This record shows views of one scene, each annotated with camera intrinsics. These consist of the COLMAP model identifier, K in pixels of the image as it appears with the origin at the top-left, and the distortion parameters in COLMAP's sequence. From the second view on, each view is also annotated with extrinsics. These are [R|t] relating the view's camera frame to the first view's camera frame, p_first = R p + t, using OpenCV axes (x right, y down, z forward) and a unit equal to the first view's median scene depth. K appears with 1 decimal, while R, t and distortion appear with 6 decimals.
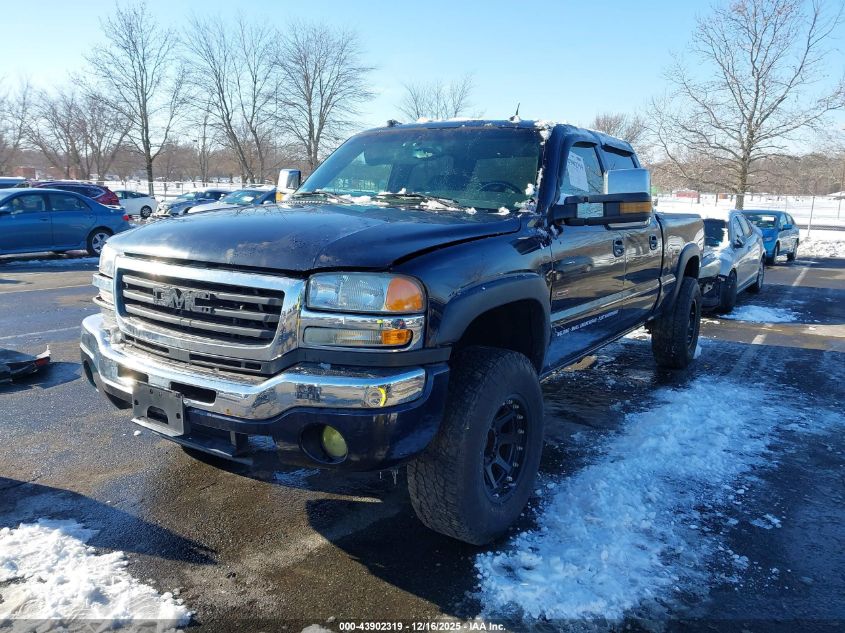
lens RADIAL K [[641.3, 0, 422.5], [0, 641.3, 316.5], [0, 0, 1]] dist [0.049481, -0.063082]
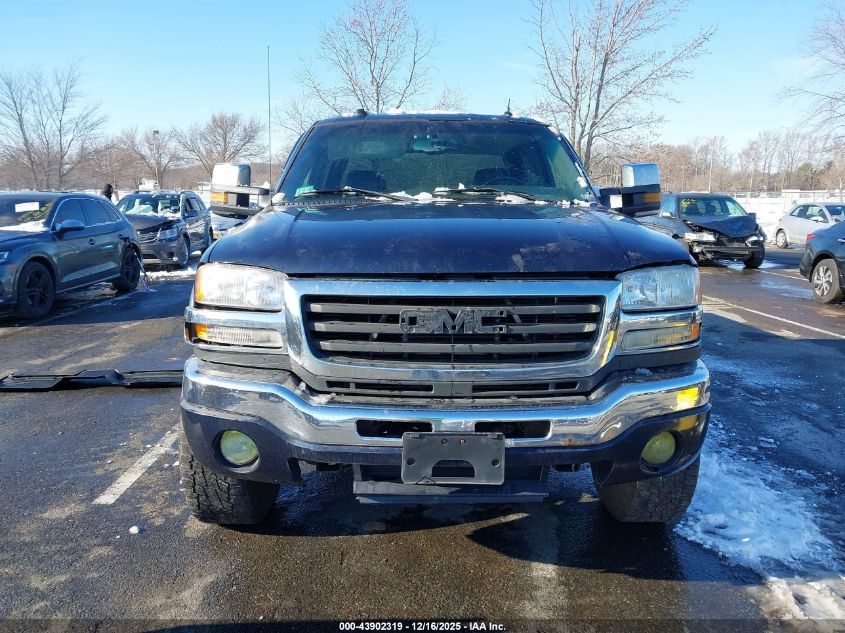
lens RADIAL K [[641.3, 0, 422.5], [0, 641.3, 316.5], [0, 0, 1]] dist [0.049481, -0.063082]
pose [[0.841835, -0.120869, 0.526028, -0.768494], [0.120080, 0.992119, 0.035795, -0.061630], [-0.526208, 0.033032, 0.849714, 0.312562]]
